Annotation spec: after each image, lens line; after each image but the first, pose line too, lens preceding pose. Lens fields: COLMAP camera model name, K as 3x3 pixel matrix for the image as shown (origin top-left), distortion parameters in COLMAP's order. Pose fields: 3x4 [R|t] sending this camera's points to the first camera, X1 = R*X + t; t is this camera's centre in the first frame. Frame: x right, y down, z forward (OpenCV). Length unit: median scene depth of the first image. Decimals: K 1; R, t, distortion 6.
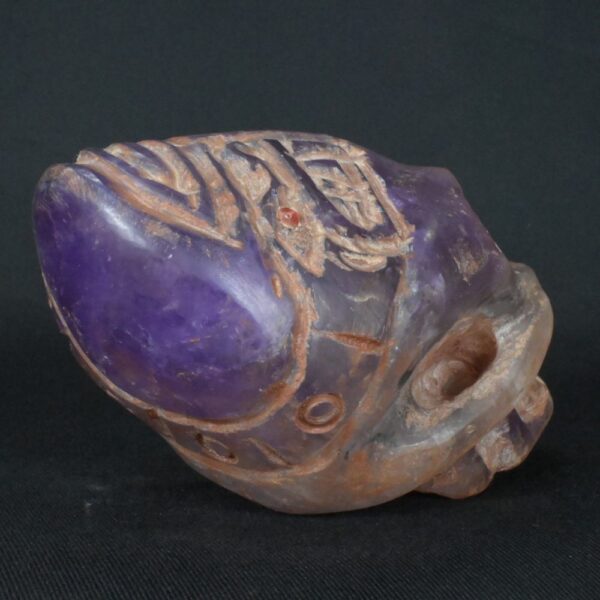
lens RADIAL K [[1304.1, 0, 301.4], [0, 1304.1, 299.3], [0, 0, 1]] dist [0.090966, 0.000000]
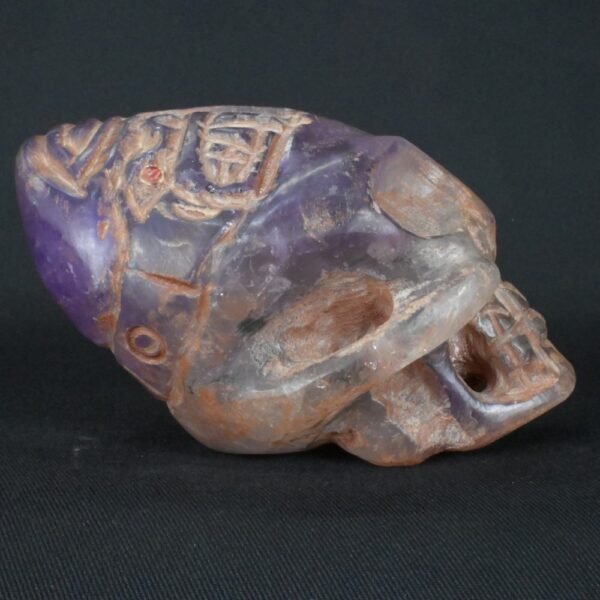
lens RADIAL K [[1304.1, 0, 299.0], [0, 1304.1, 301.2], [0, 0, 1]] dist [0.090966, 0.000000]
pose [[0.737225, 0.040776, -0.674416, 0.852861], [-0.076948, 0.996750, -0.023850, 0.064611], [0.671251, 0.069478, 0.737966, 0.248313]]
